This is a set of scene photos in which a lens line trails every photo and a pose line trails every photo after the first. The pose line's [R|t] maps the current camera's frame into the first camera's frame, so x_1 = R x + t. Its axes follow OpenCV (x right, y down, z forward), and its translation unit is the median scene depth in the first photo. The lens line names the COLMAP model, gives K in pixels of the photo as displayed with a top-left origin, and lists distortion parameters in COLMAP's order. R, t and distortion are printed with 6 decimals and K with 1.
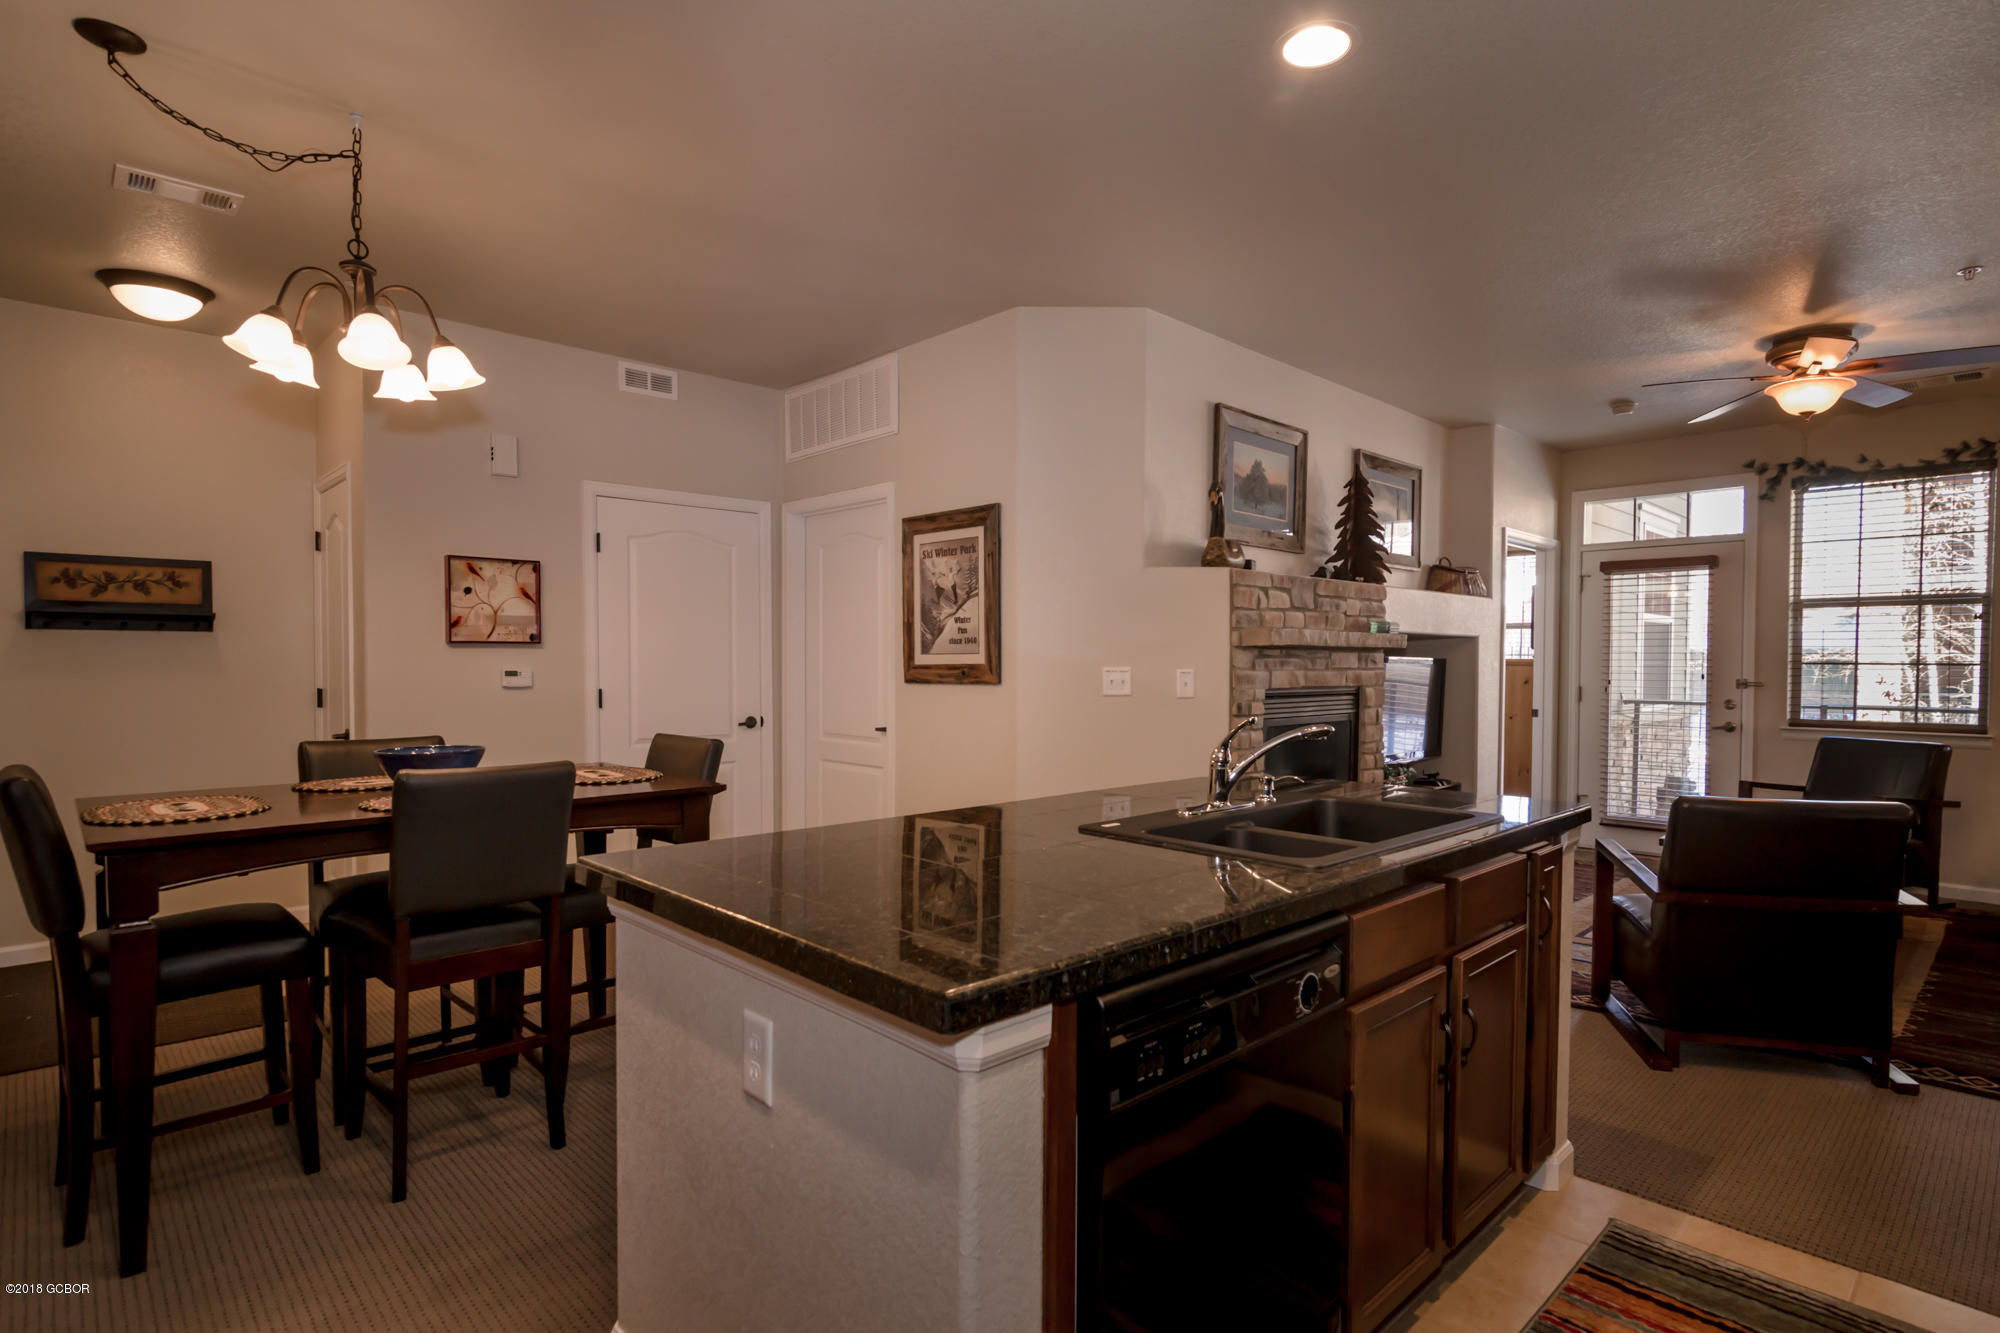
lens RADIAL K [[1033.0, 0, 1018.9], [0, 1033.0, 685.9], [0, 0, 1]] dist [0.002451, 0.003220]
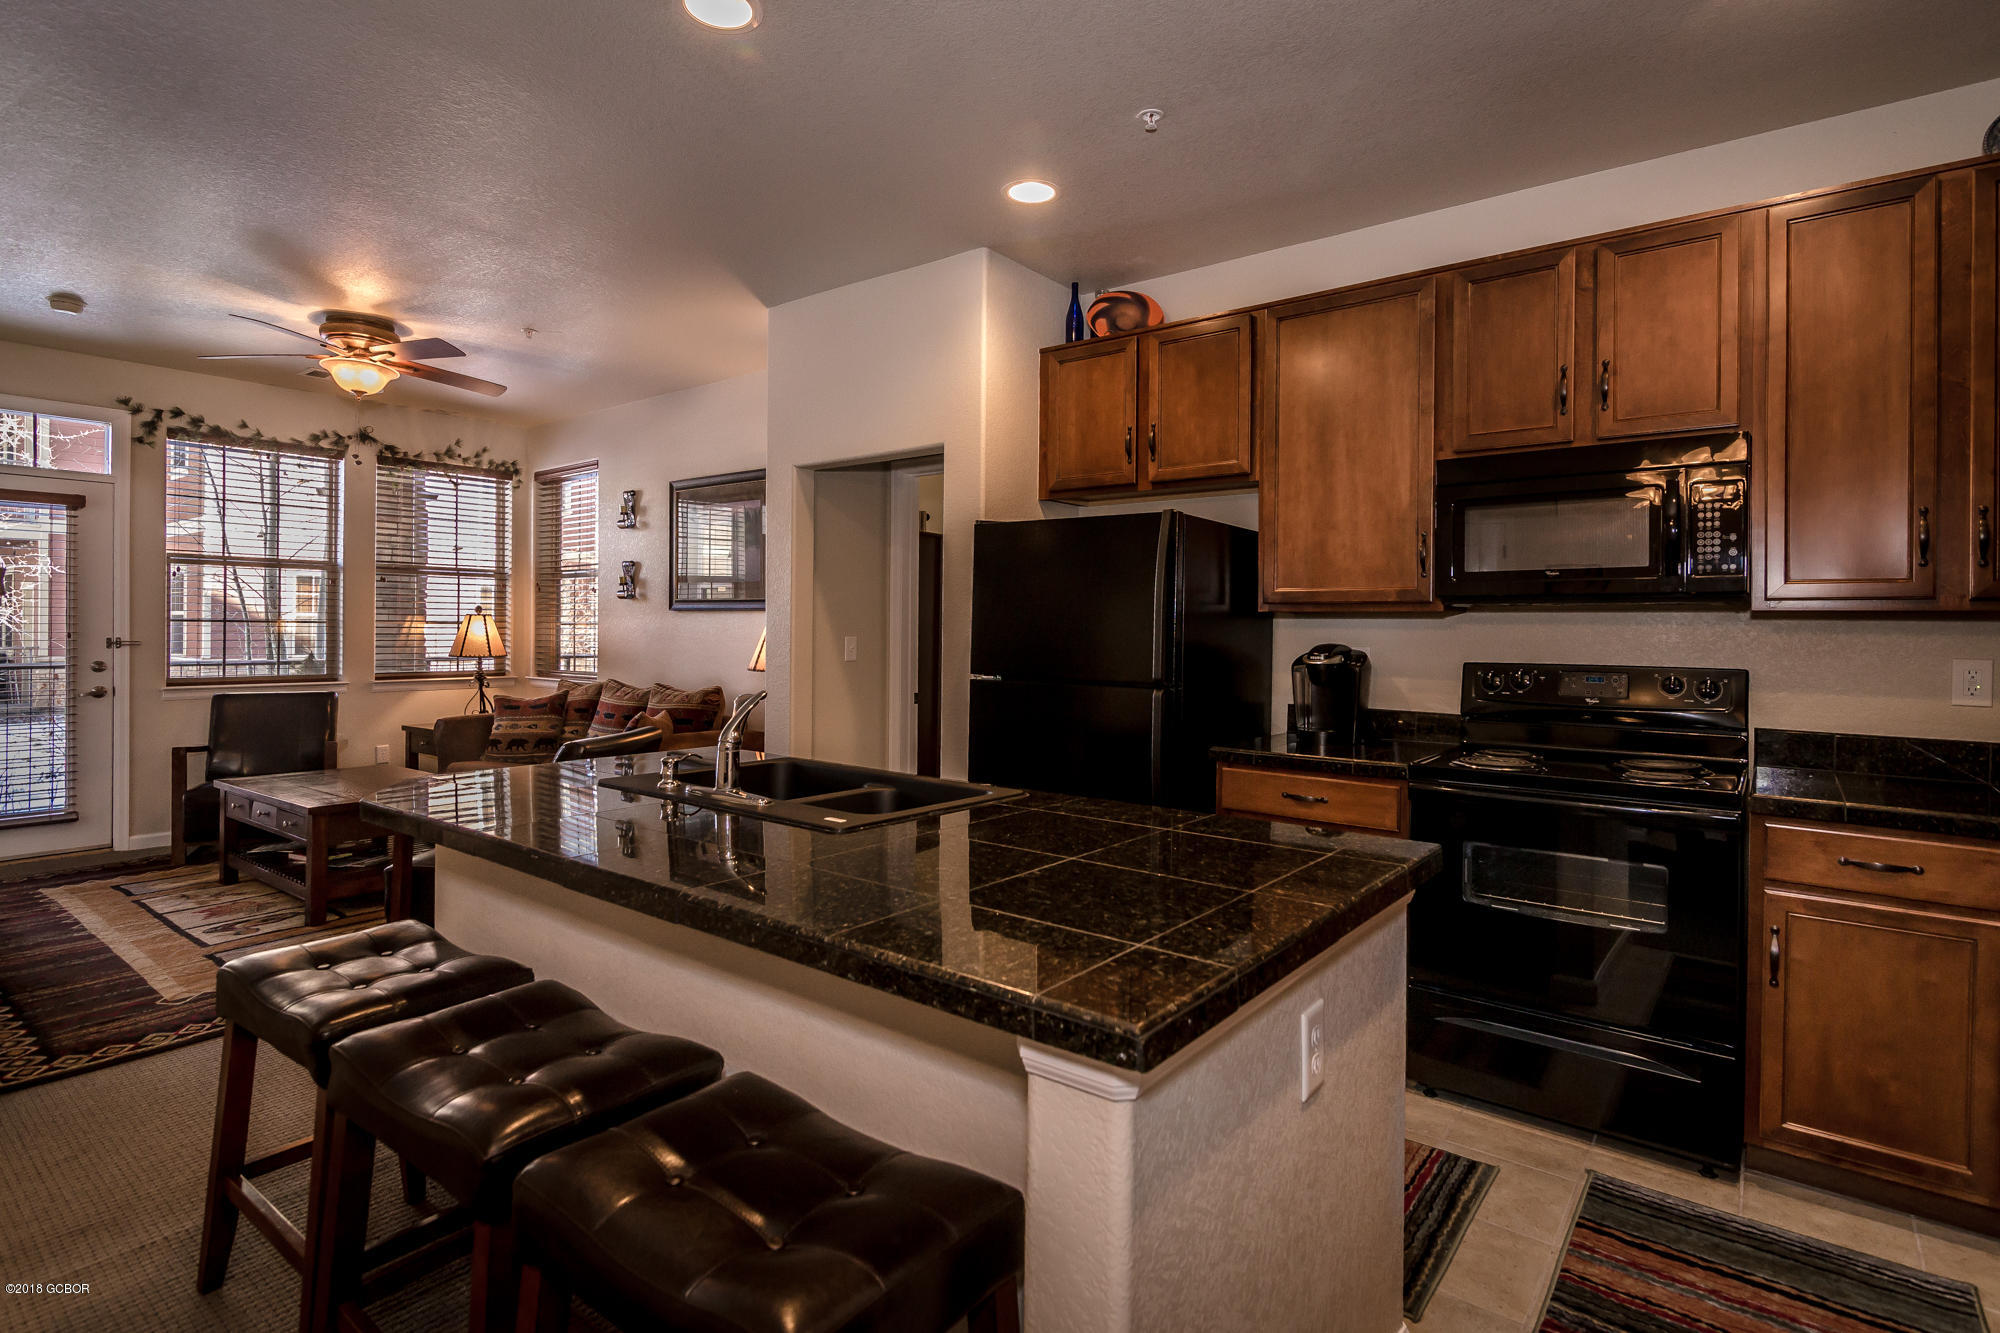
lens RADIAL K [[976.8, 0, 1029.5], [0, 976.8, 628.5], [0, 0, 1]] dist [-0.010911, 0.000475]
pose [[-0.152223, -0.007949, 0.988314, -0.272812], [0.014761, 0.999838, 0.010315, -0.012413], [-0.988236, 0.016158, -0.152081, 0.368823]]
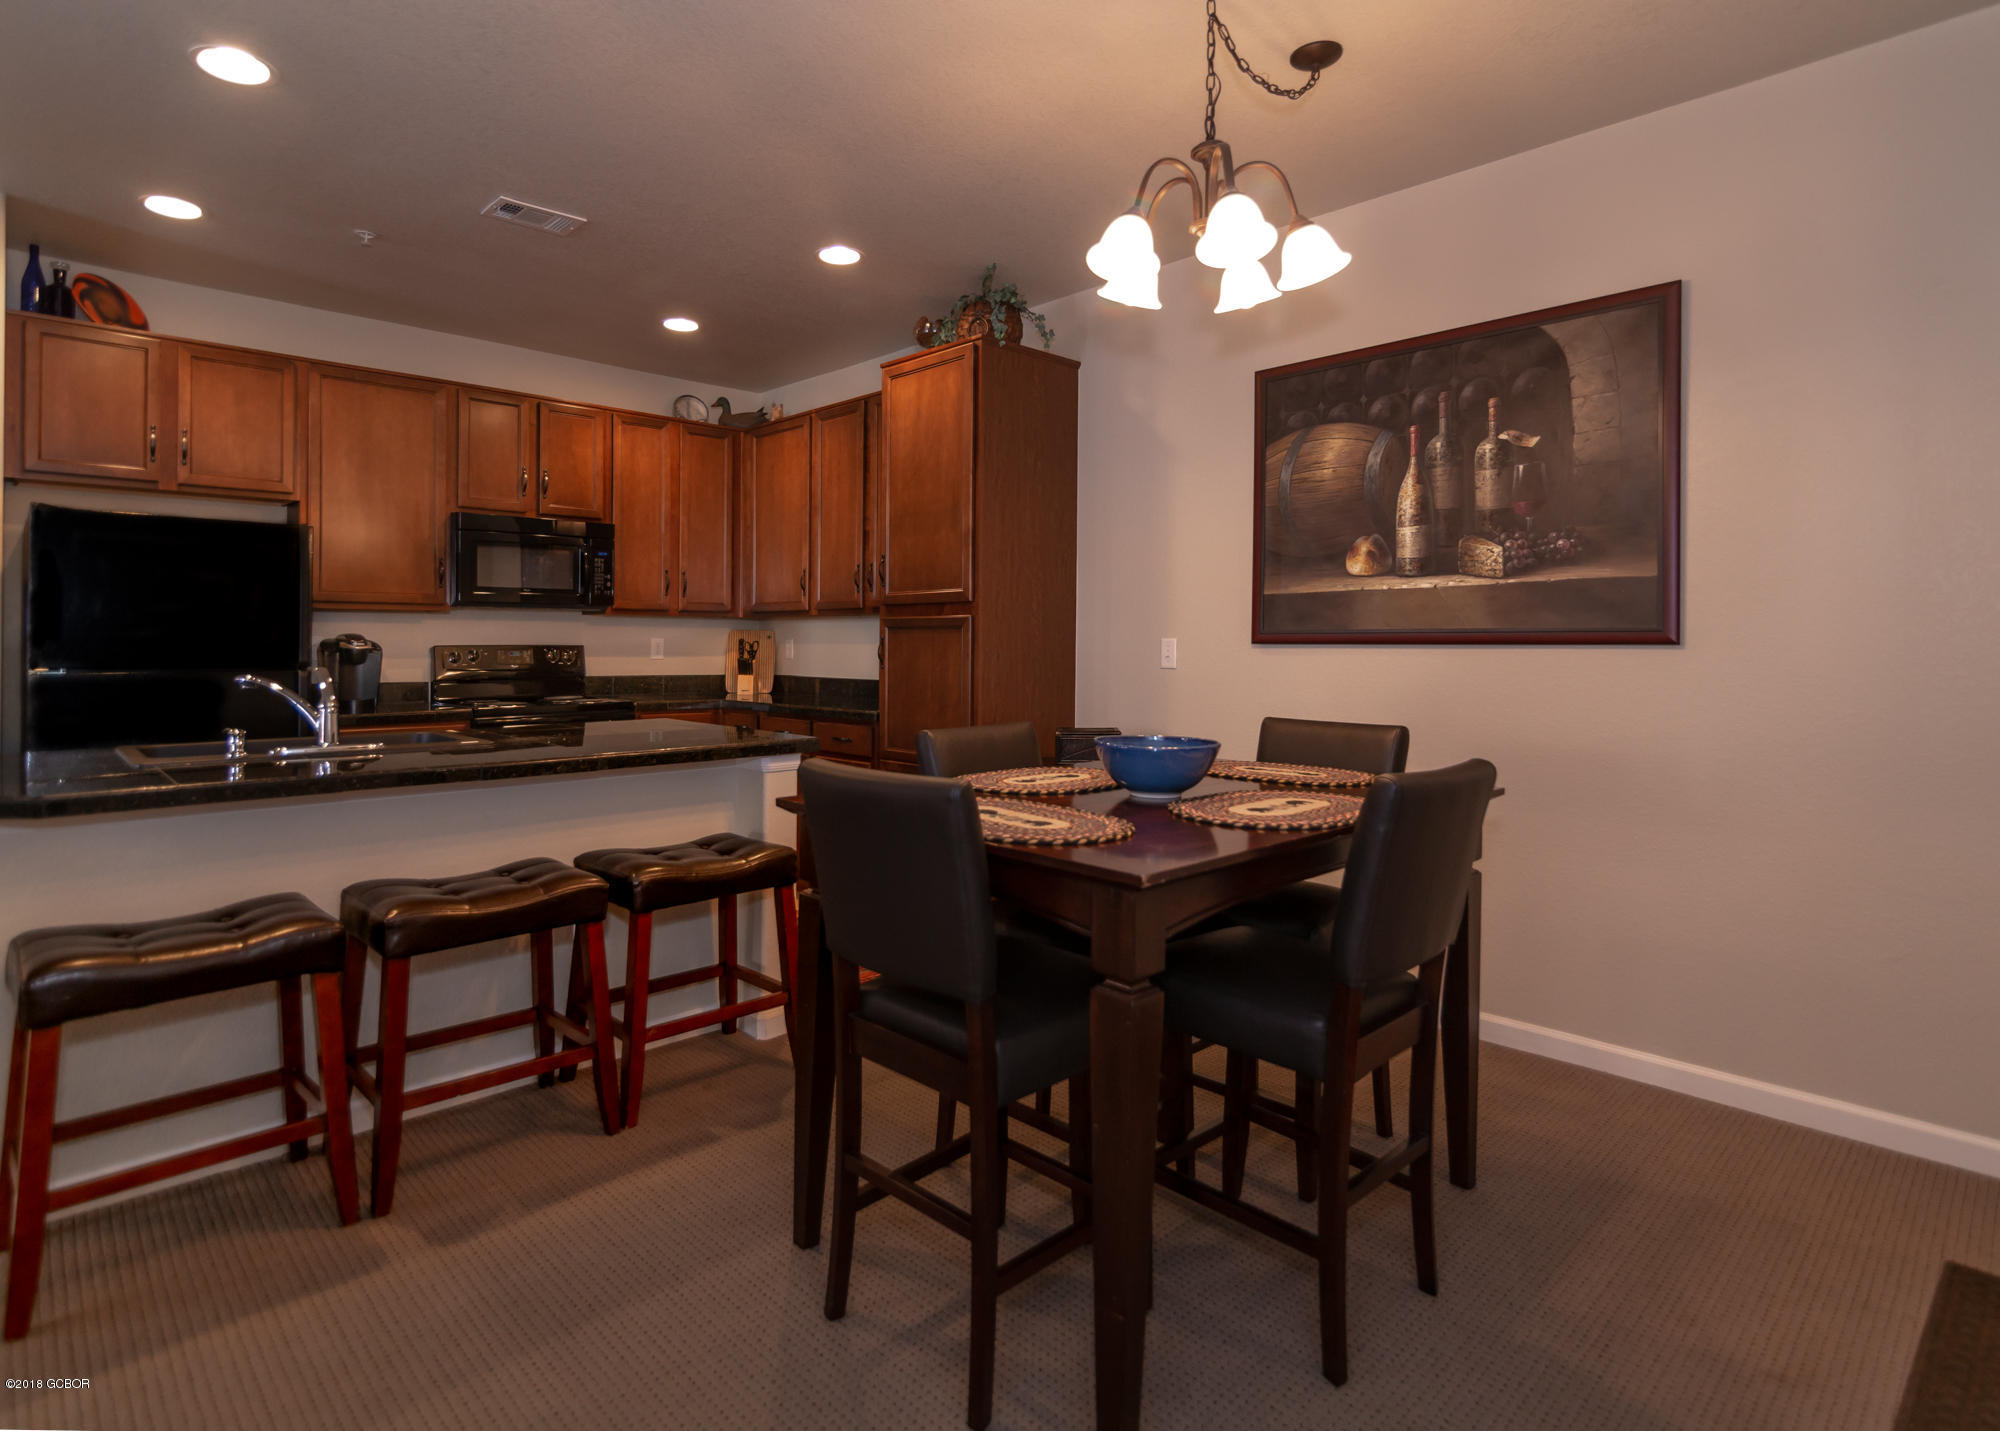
lens RADIAL K [[999.0, 0, 904.9], [0, 999.0, 630.4], [0, 0, 1]] dist [0.006172, -0.010390]
pose [[-0.999058, -0.010210, 0.042177, -0.192233], [-0.009423, 0.999778, 0.018827, -0.015772], [-0.042360, 0.018411, -0.998933, 0.852908]]
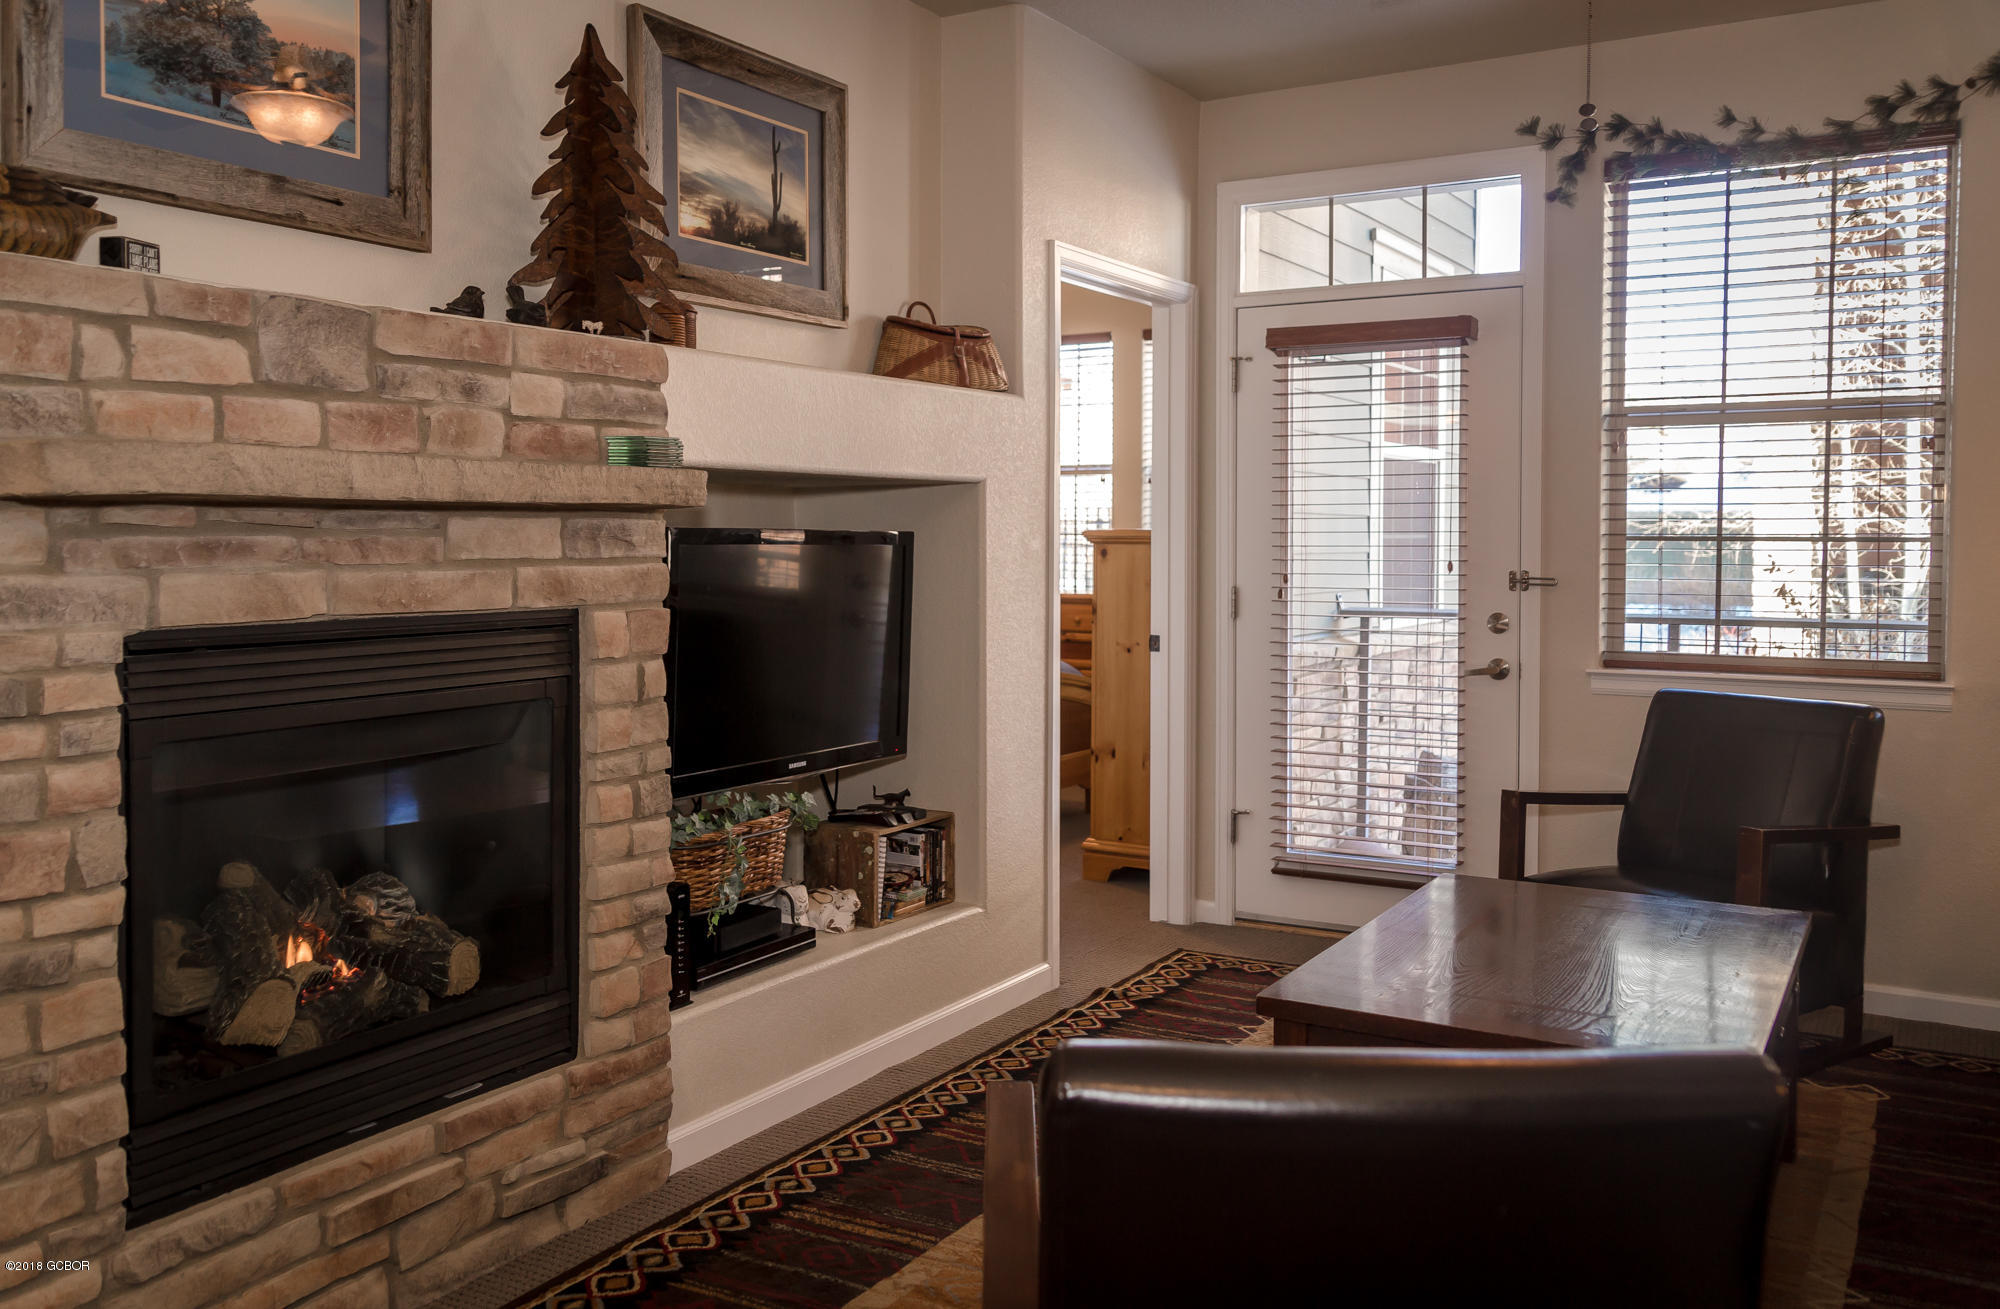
lens RADIAL K [[1674.1, 0, 986.7], [0, 1674.1, 583.3], [0, 0, 1]] dist [0.043892, -0.028608]
pose [[0.969031, -0.011014, 0.246692, 0.279470], [0.009360, 0.999925, 0.007875, -0.010010], [-0.246760, -0.005322, 0.969062, 0.316536]]
